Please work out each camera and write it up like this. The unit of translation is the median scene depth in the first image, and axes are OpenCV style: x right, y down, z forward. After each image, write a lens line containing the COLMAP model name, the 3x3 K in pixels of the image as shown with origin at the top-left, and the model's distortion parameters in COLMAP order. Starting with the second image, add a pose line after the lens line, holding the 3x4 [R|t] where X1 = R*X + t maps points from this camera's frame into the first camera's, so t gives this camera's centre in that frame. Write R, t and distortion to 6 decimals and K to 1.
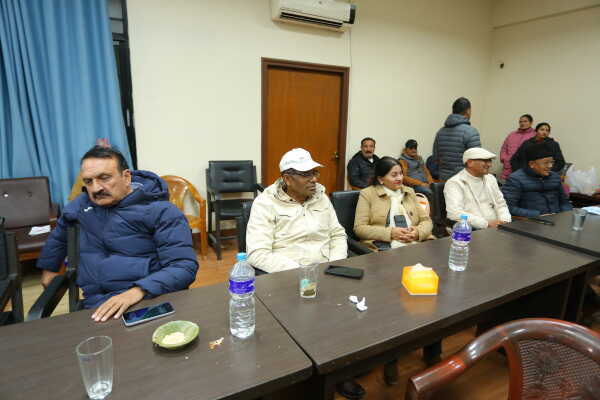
lens RADIAL K [[355.0, 0, 300.6], [0, 355.0, 199.9], [0, 0, 1]] dist [-0.034184, -0.000328]
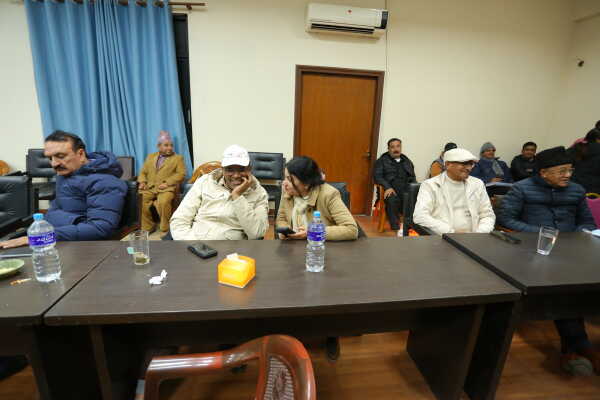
lens RADIAL K [[292.6, 0, 299.8], [0, 292.6, 200.8], [0, 0, 1]] dist [-0.052475, 0.014758]
pose [[0.930107, 0.106103, -0.351629, 0.350696], [-0.094036, 0.994248, 0.051273, -0.012177], [0.355046, -0.014624, 0.934734, 0.133163]]
